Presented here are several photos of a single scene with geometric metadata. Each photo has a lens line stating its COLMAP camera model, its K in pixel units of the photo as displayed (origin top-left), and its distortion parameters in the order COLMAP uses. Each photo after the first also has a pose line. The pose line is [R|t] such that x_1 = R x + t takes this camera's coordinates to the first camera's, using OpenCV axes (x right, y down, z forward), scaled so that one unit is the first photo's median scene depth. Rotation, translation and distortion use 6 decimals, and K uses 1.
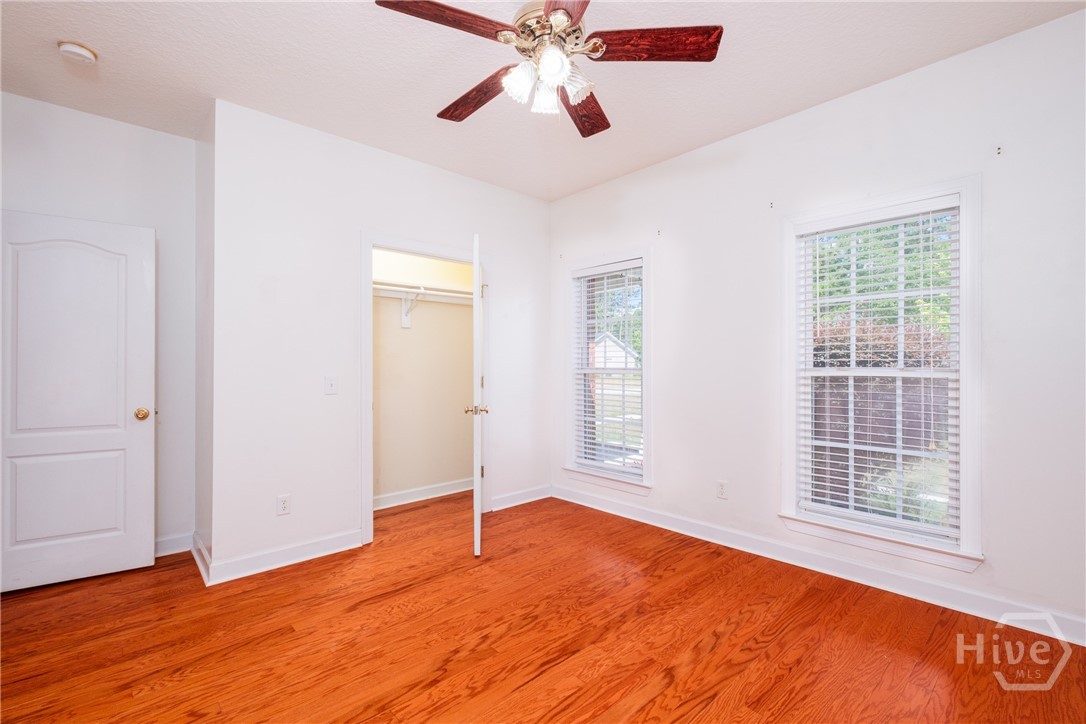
lens RADIAL K [[479.8, 0, 539.7], [0, 479.8, 367.3], [0, 0, 1]] dist [-0.001481, -0.001755]
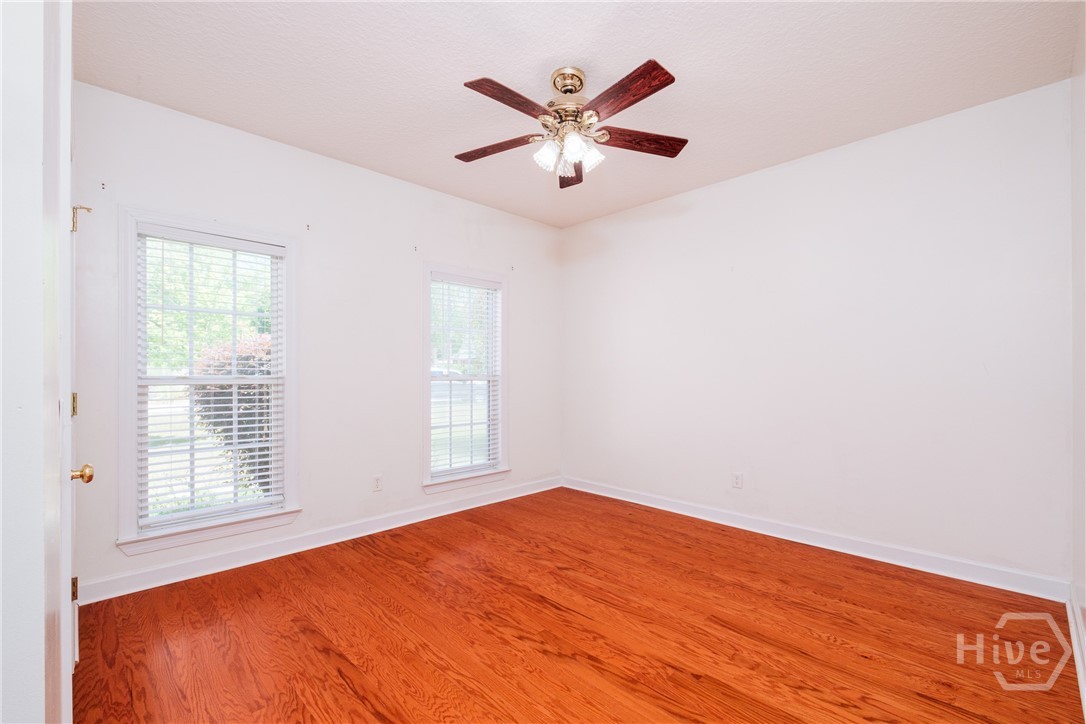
lens RADIAL K [[479.8, 0, 534.1], [0, 479.8, 378.5], [0, 0, 1]] dist [-0.001481, -0.001755]
pose [[-0.029763, -0.010066, 0.999506, -1.045367], [0.006741, 0.999925, 0.010271, 0.000614], [-0.999534, 0.007044, -0.029693, 0.924020]]
